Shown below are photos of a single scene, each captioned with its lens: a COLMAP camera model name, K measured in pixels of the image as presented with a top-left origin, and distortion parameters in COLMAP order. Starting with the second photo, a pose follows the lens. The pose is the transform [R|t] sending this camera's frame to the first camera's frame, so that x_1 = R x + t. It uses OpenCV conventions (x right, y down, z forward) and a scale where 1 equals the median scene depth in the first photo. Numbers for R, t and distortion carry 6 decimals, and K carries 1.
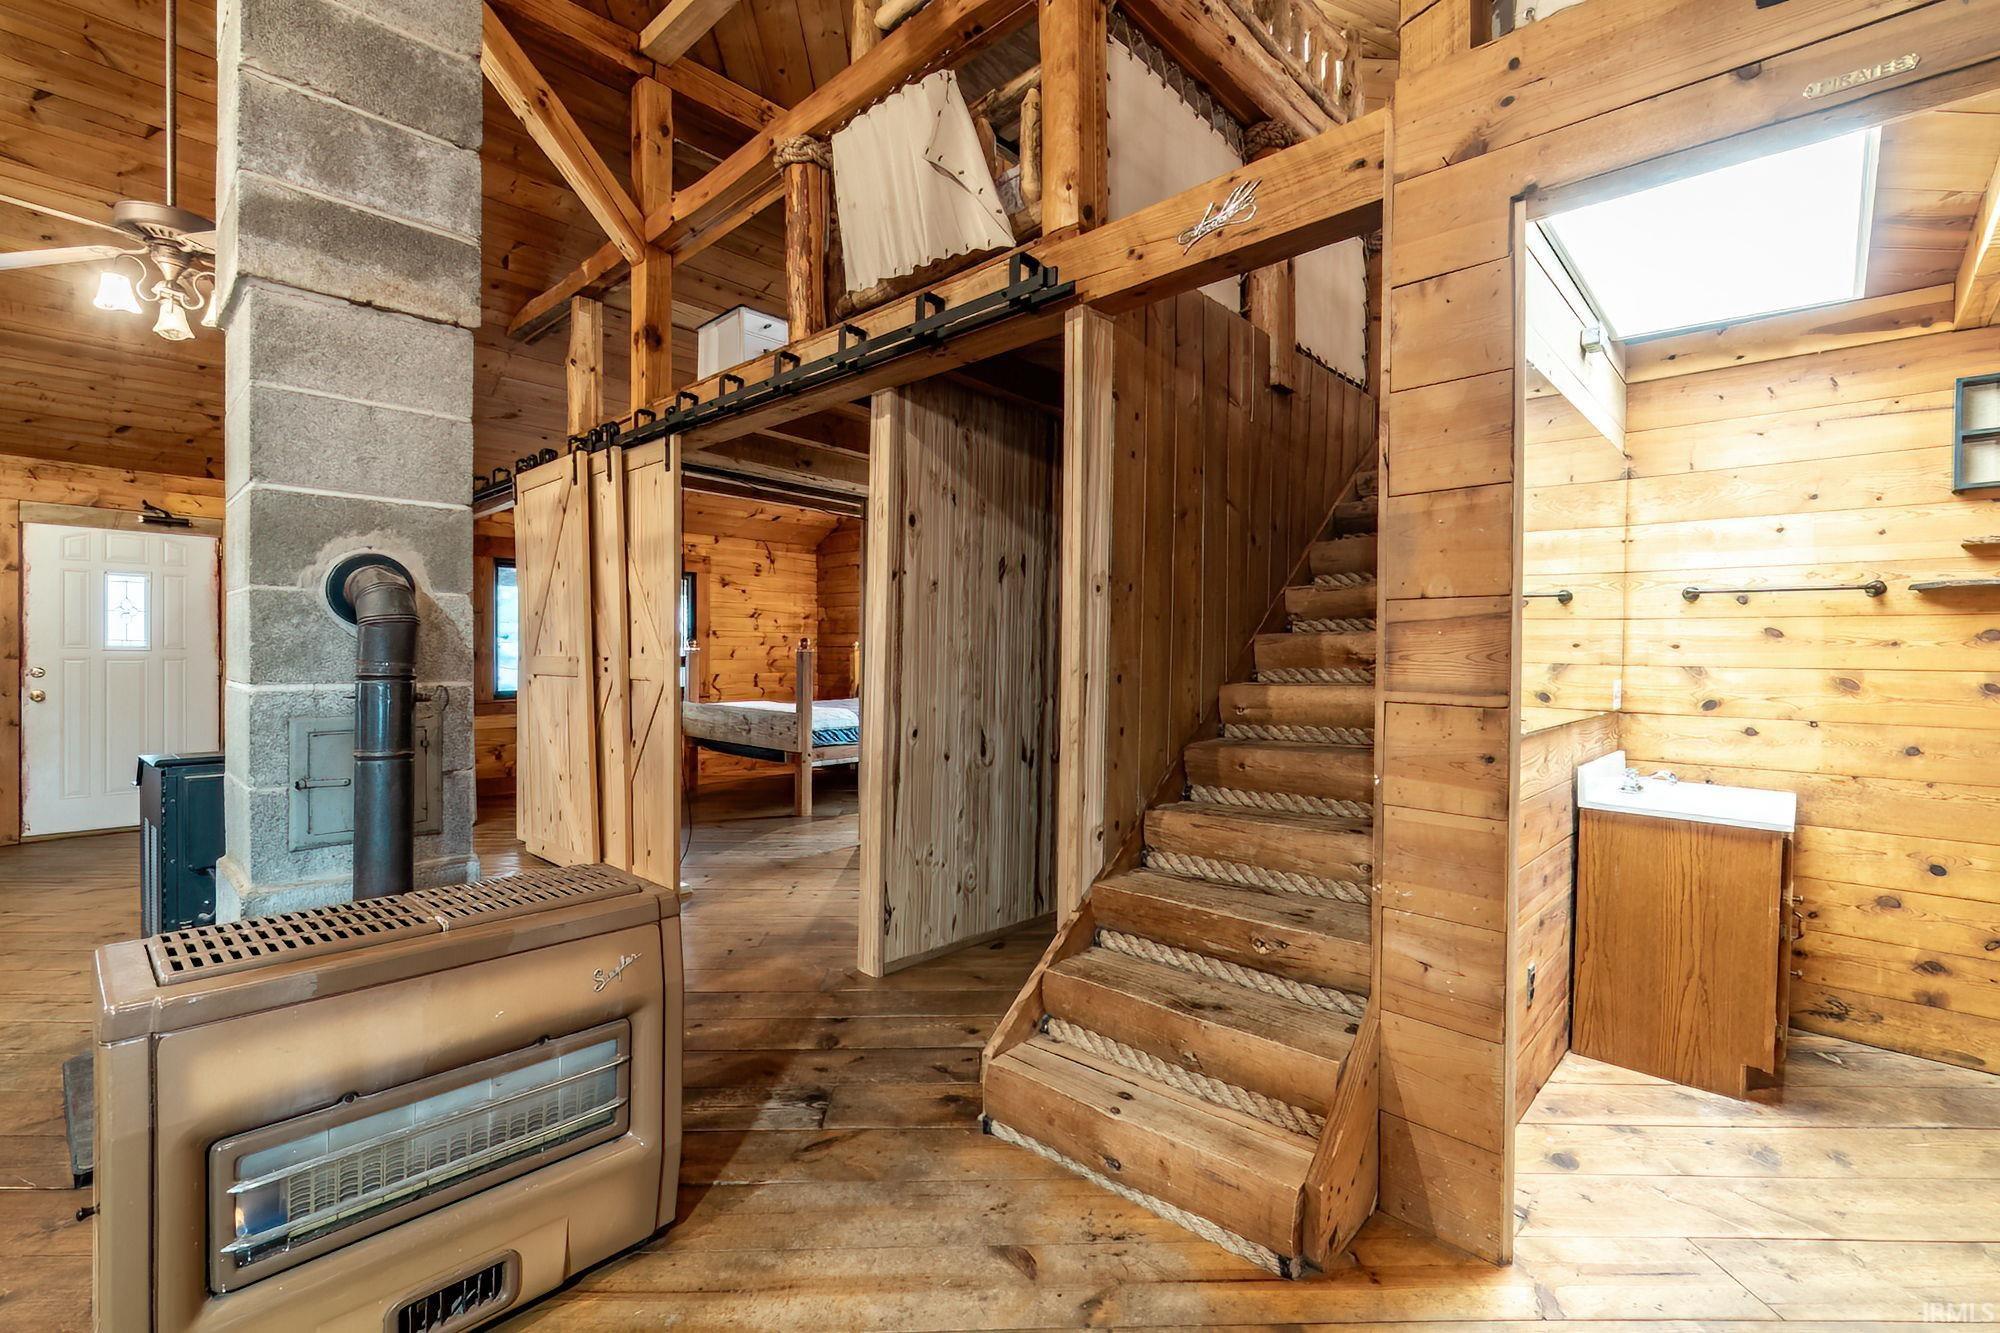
lens RADIAL K [[875.3, 0, 992.3], [0, 875.3, 660.6], [0, 0, 1]] dist [-0.003881, 0.001218]
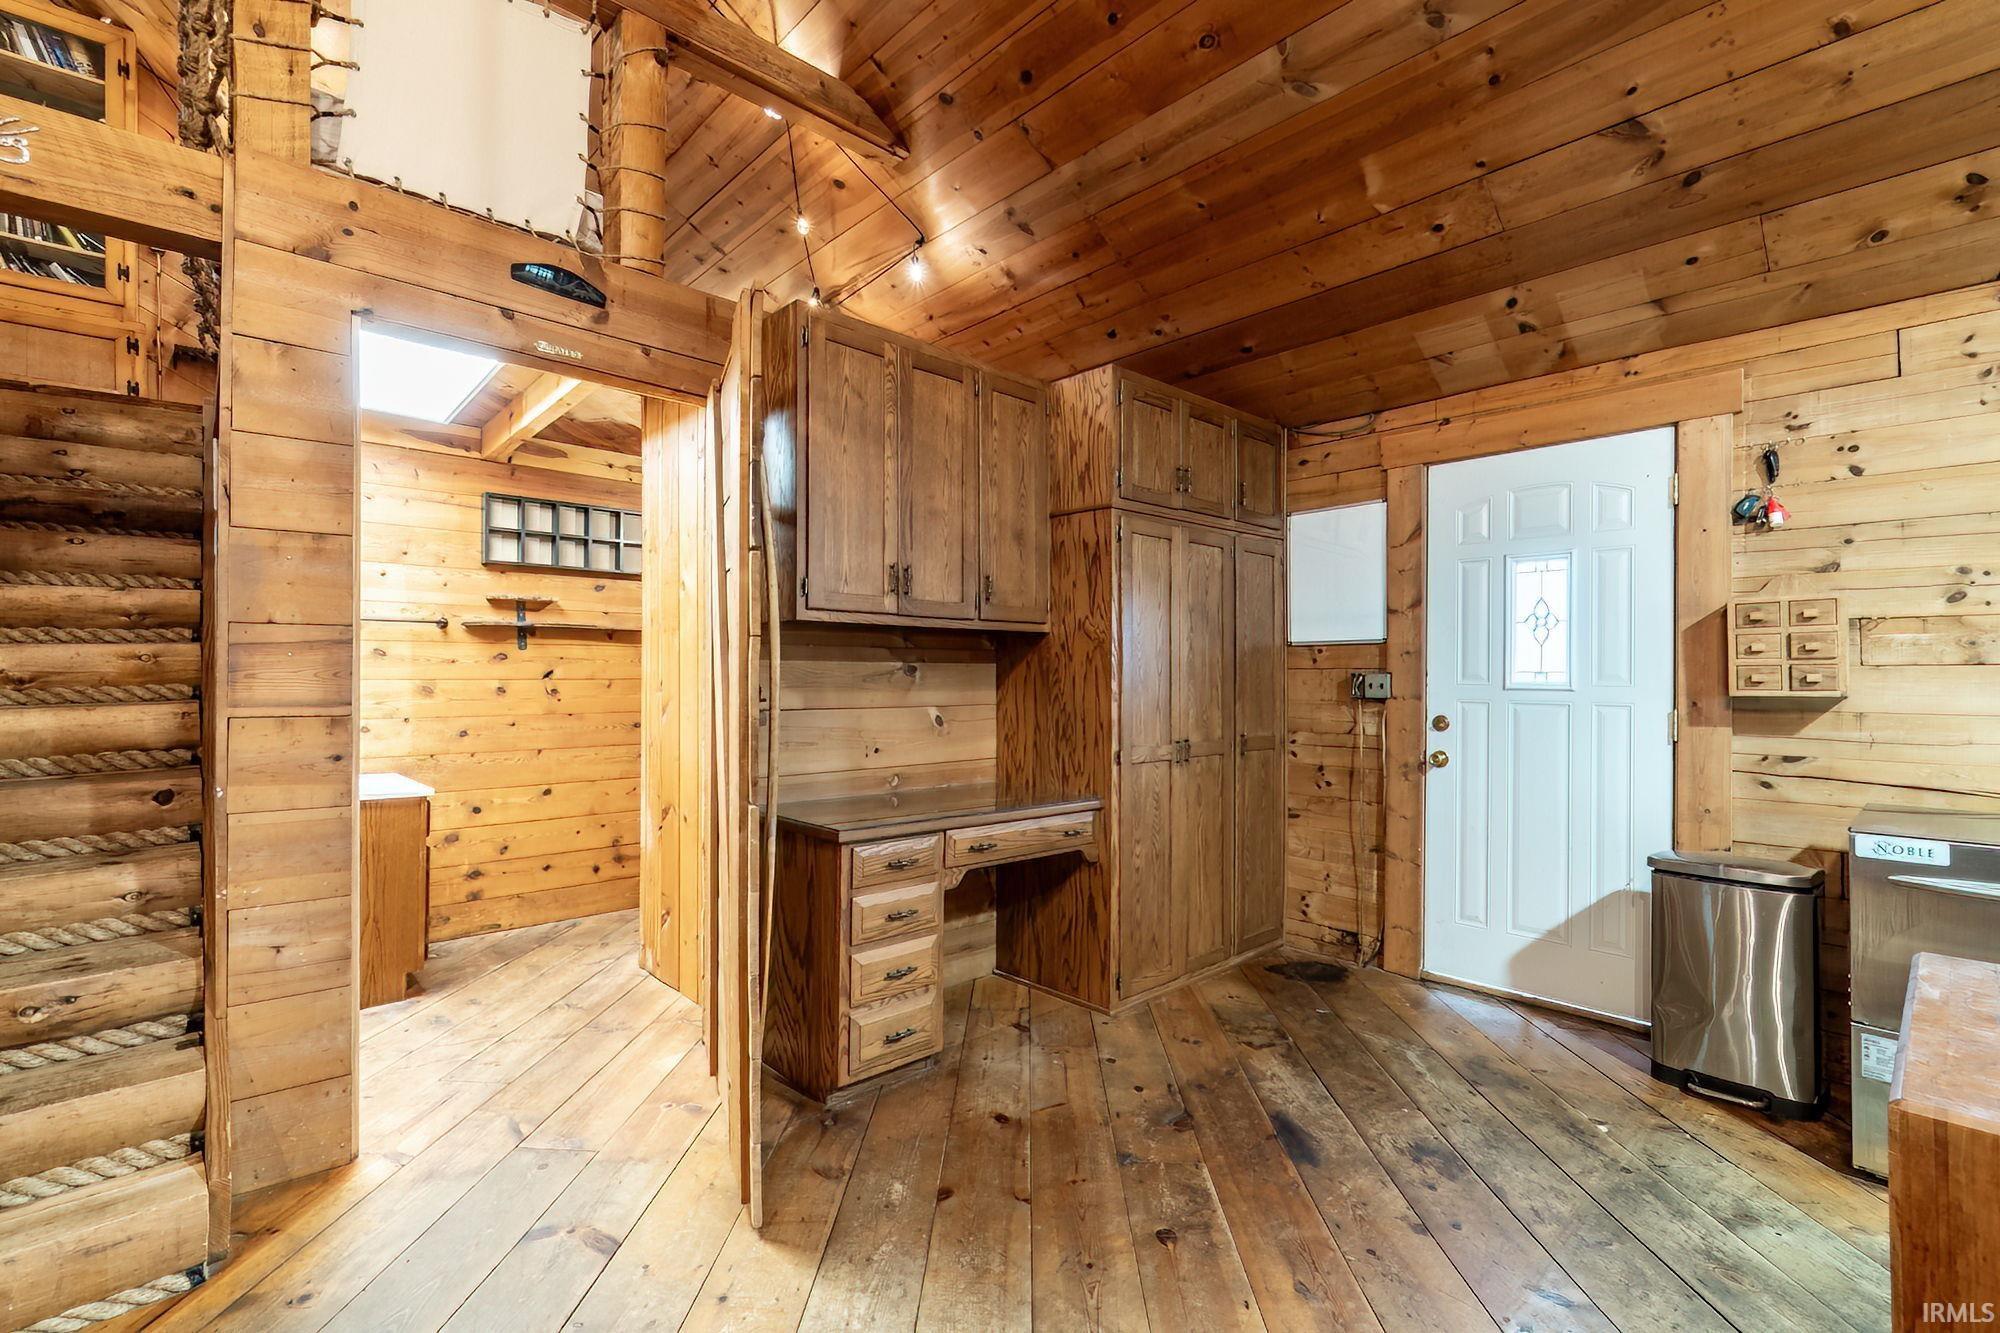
lens RADIAL K [[875.3, 0, 989.2], [0, 875.3, 664.8], [0, 0, 1]] dist [-0.003881, 0.001218]
pose [[0.067419, -0.000973, 0.997724, -0.398254], [0.008161, 0.999967, 0.000424, -0.007477], [-0.997691, 0.008113, 0.067425, 0.000874]]
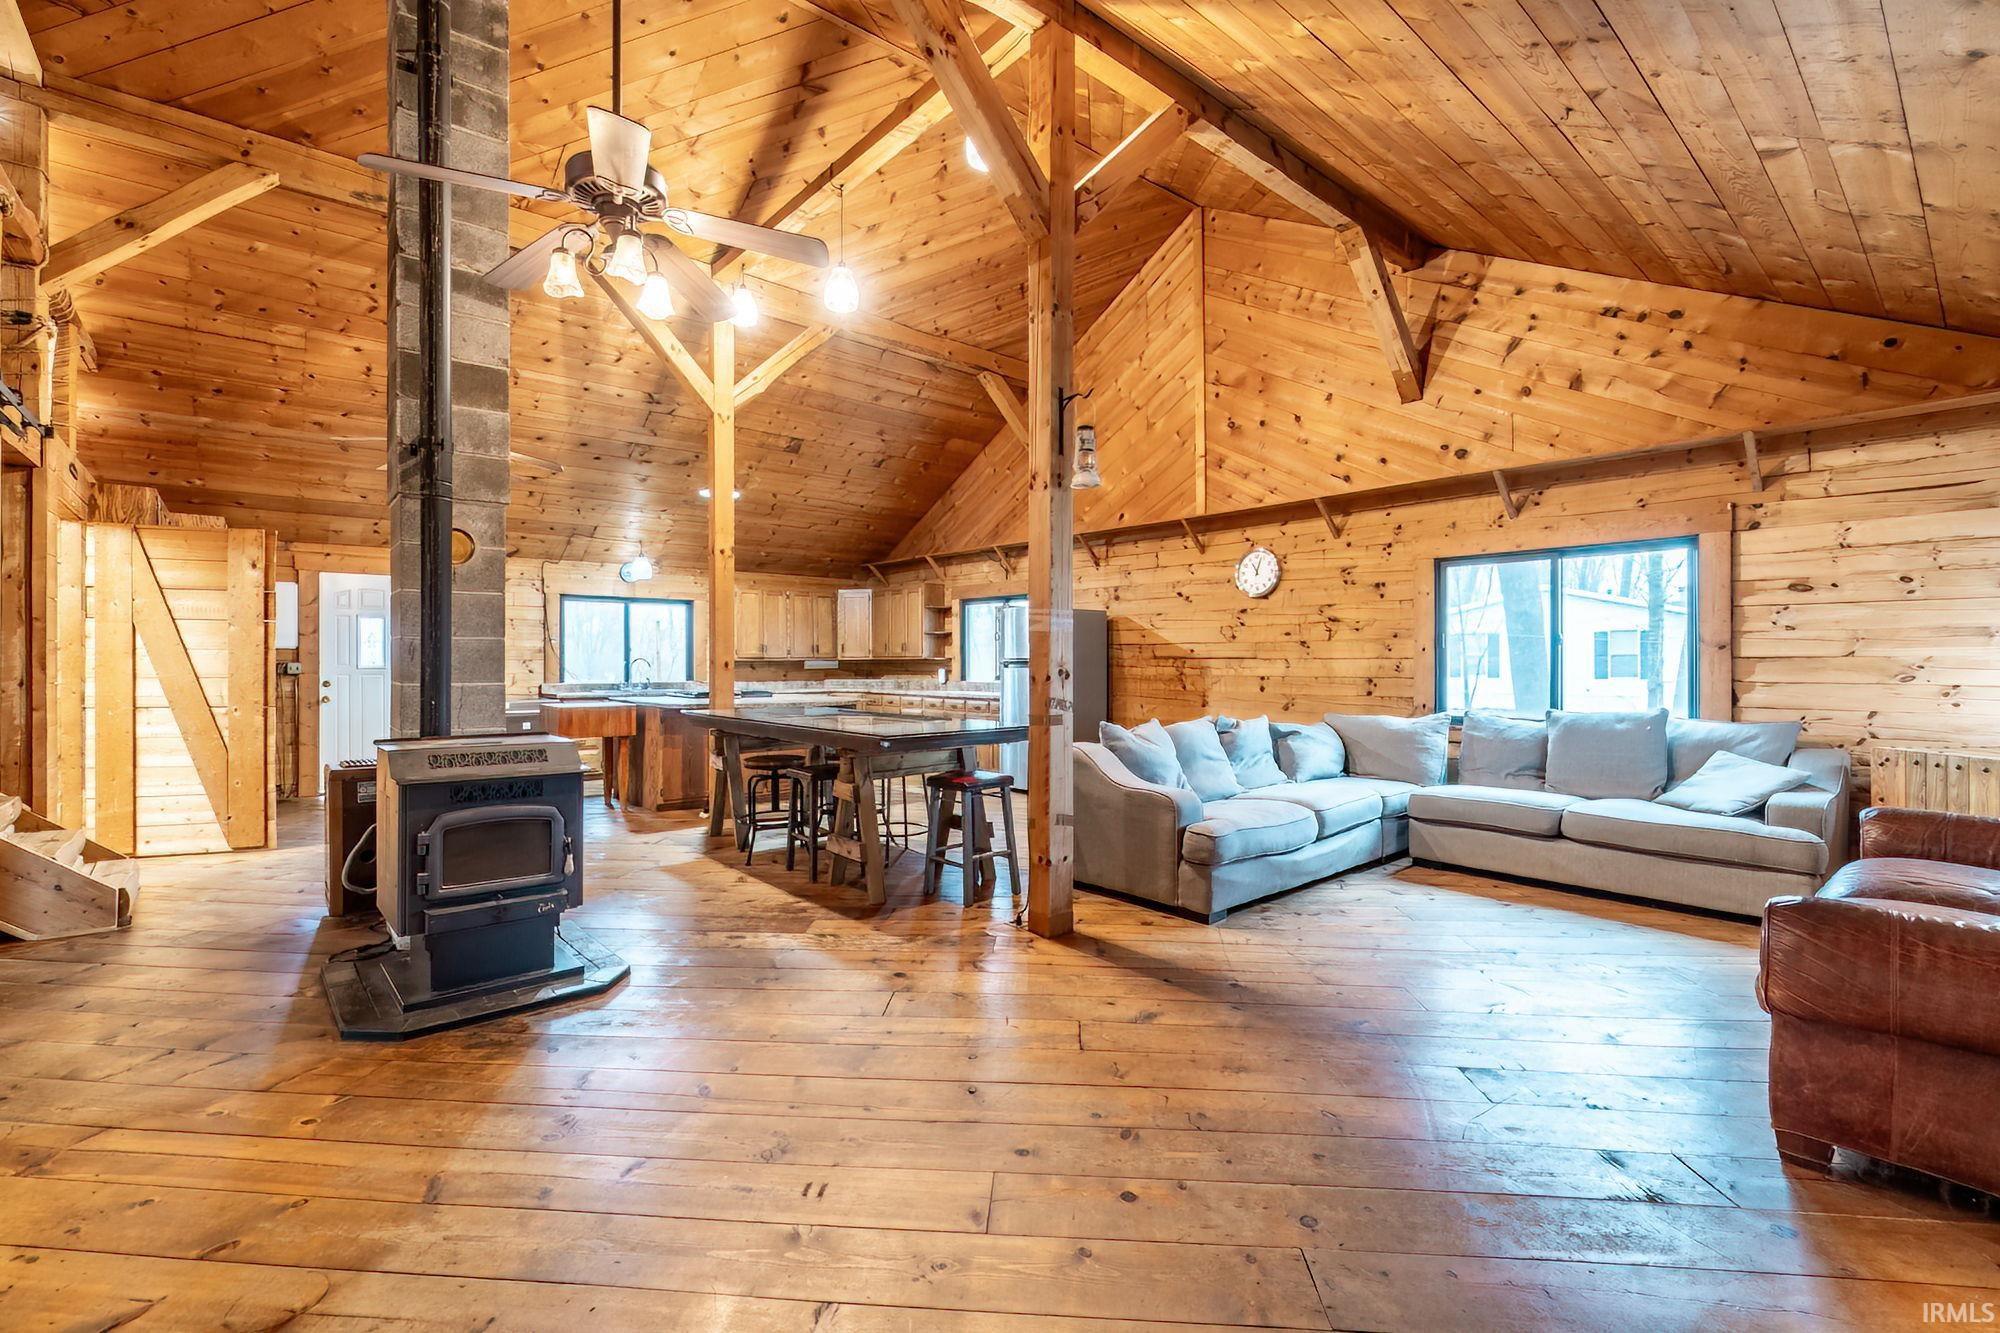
lens RADIAL K [[875.3, 0, 992.1], [0, 875.3, 668.5], [0, 0, 1]] dist [-0.003881, 0.001218]
pose [[-0.993194, -0.009237, 0.116102, -1.736215], [-0.007190, 0.999811, 0.018039, -0.040862], [-0.116247, 0.017081, -0.993073, 2.236591]]
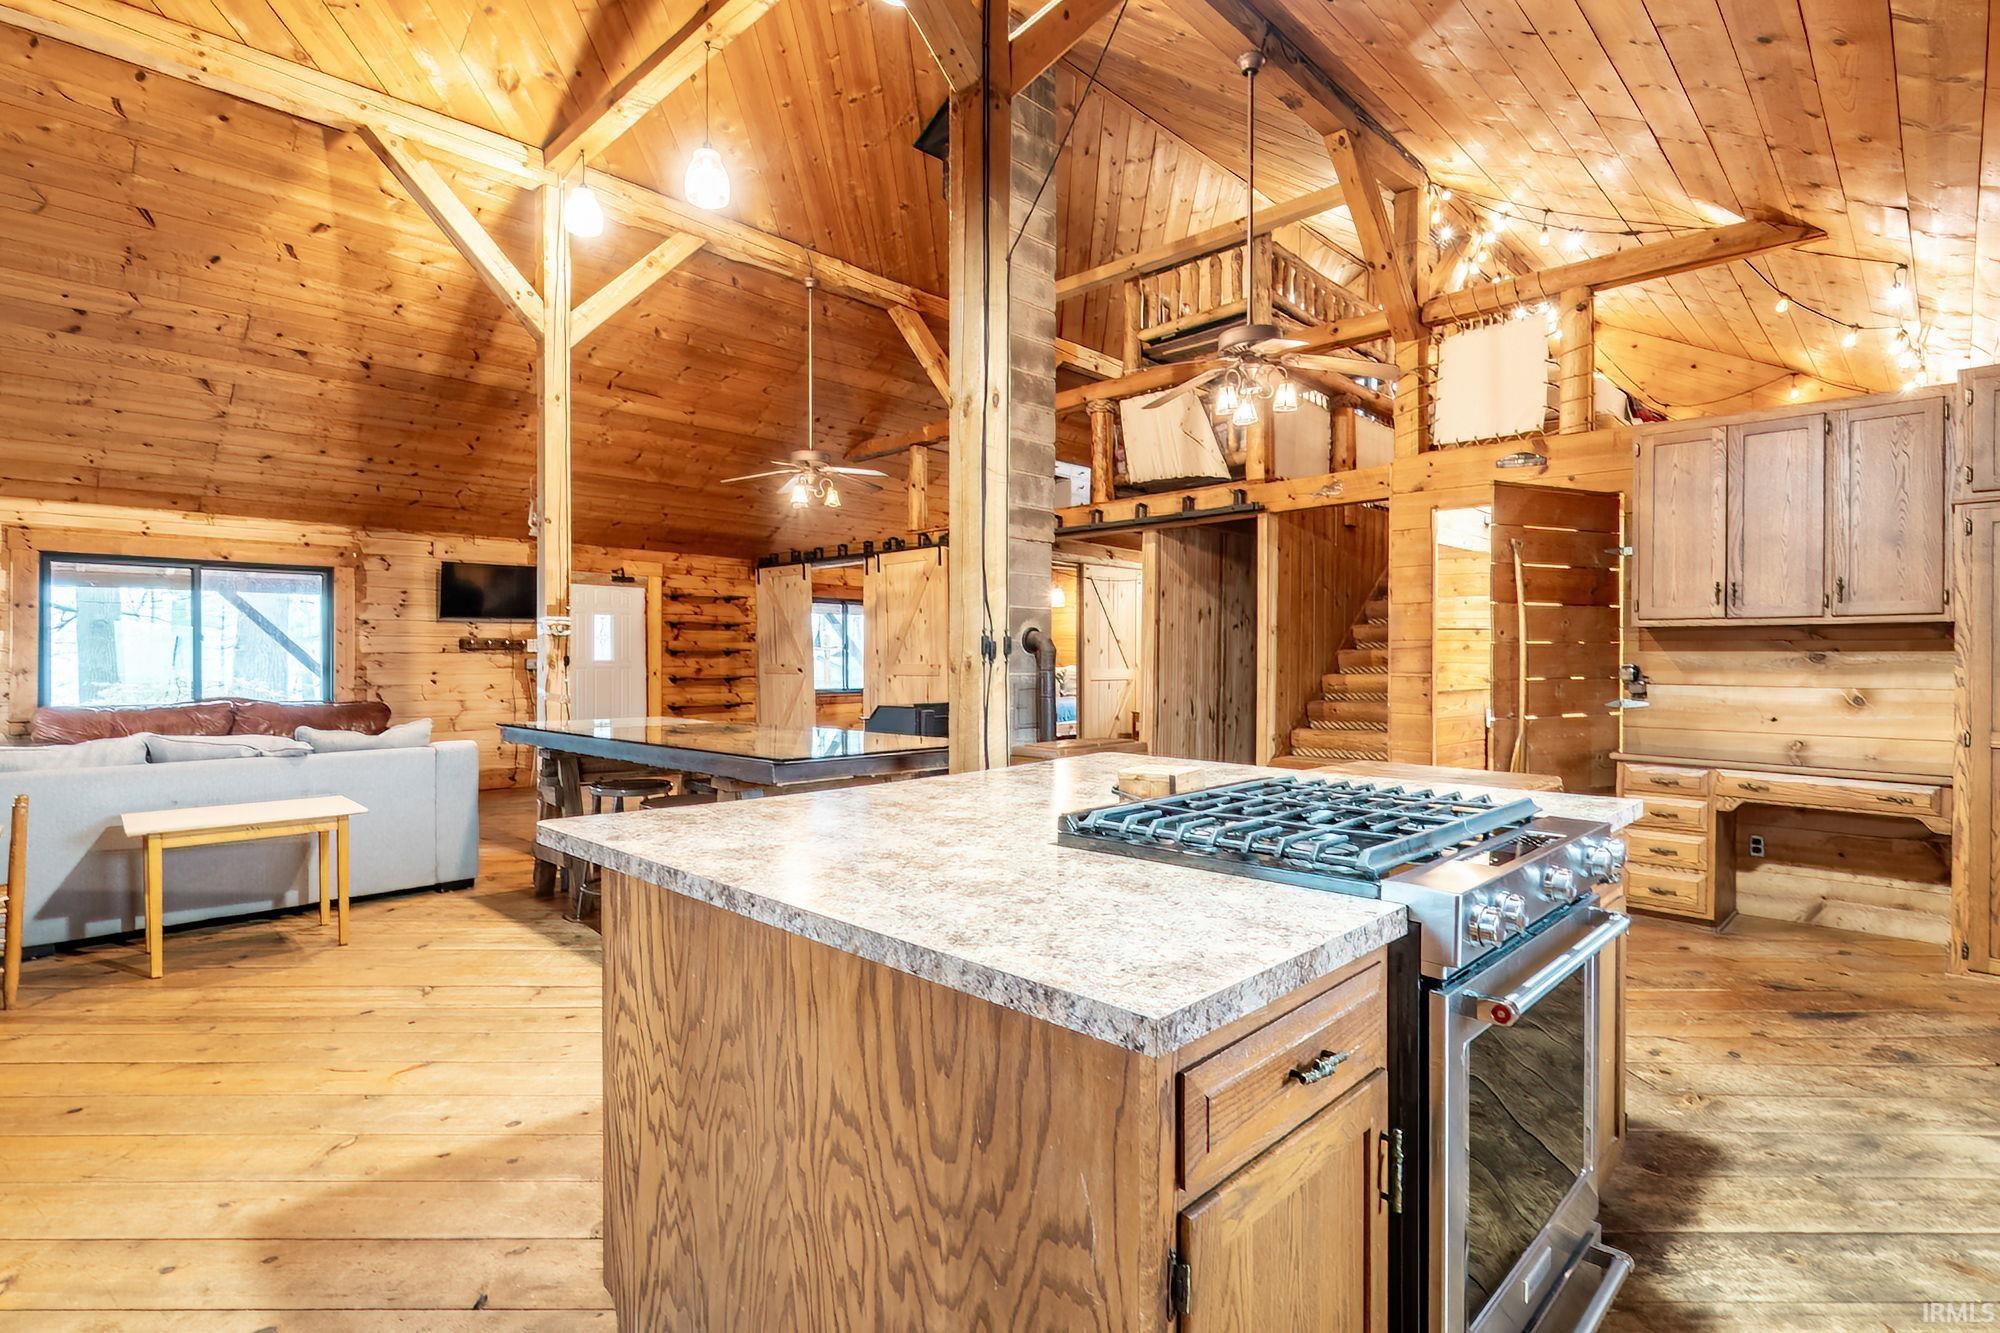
lens RADIAL K [[980.8, 0, 988.5], [0, 980.8, 663.6], [0, 0, 1]] dist [0.002103, -0.002790]
pose [[0.999728, -0.006069, -0.022531, -0.574517], [0.005922, 0.999961, -0.006588, 0.013708], [0.022570, 0.006452, 0.999724, -1.616013]]
